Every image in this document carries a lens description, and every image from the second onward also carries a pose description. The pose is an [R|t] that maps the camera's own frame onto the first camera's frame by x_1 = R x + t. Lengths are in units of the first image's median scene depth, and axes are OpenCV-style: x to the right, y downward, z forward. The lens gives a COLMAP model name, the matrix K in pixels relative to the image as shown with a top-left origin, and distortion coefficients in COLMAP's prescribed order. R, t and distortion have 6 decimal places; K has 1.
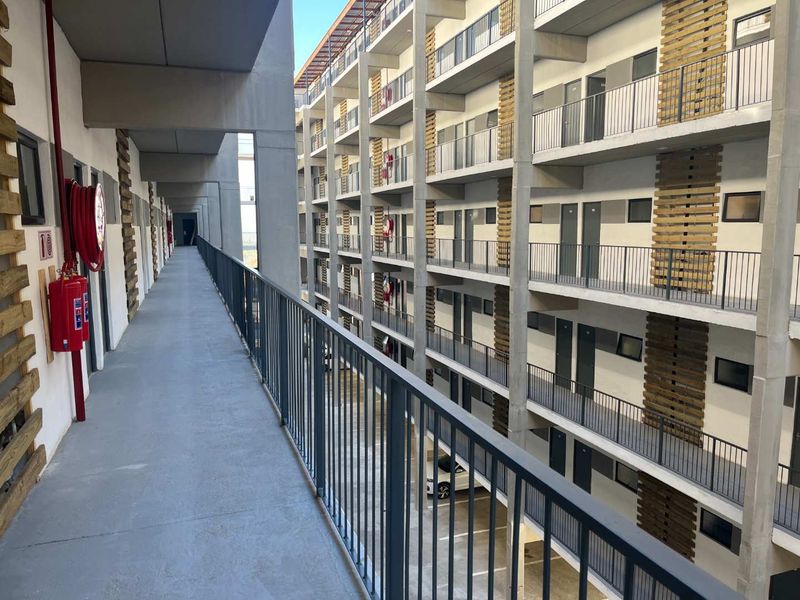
lens RADIAL K [[607.8, 0, 395.5], [0, 607.8, 301.9], [0, 0, 1]] dist [0.064870, -0.084950]
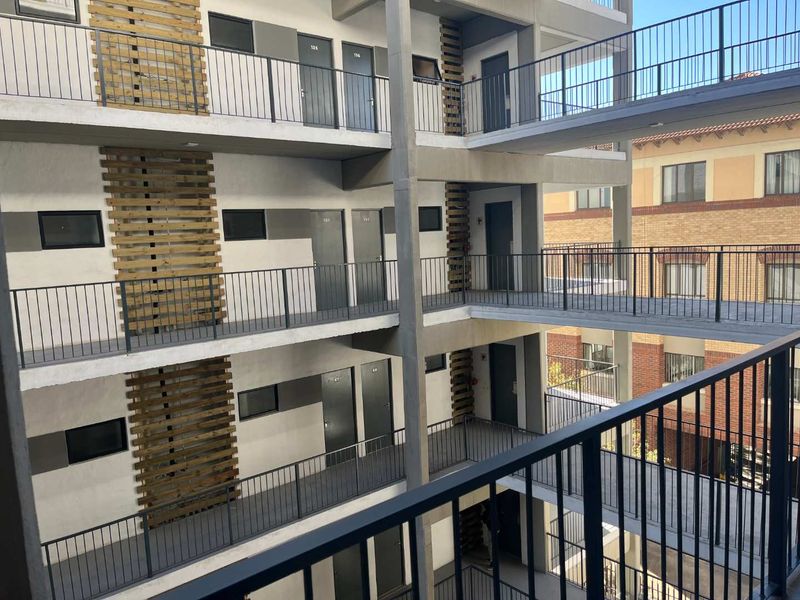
lens RADIAL K [[607.8, 0, 393.7], [0, 607.8, 301.7], [0, 0, 1]] dist [0.064870, -0.084950]
pose [[-0.373554, -0.082244, 0.923955, -0.376944], [0.157377, 0.976003, 0.150504, -0.136009], [-0.914161, 0.201631, -0.351647, 1.092275]]
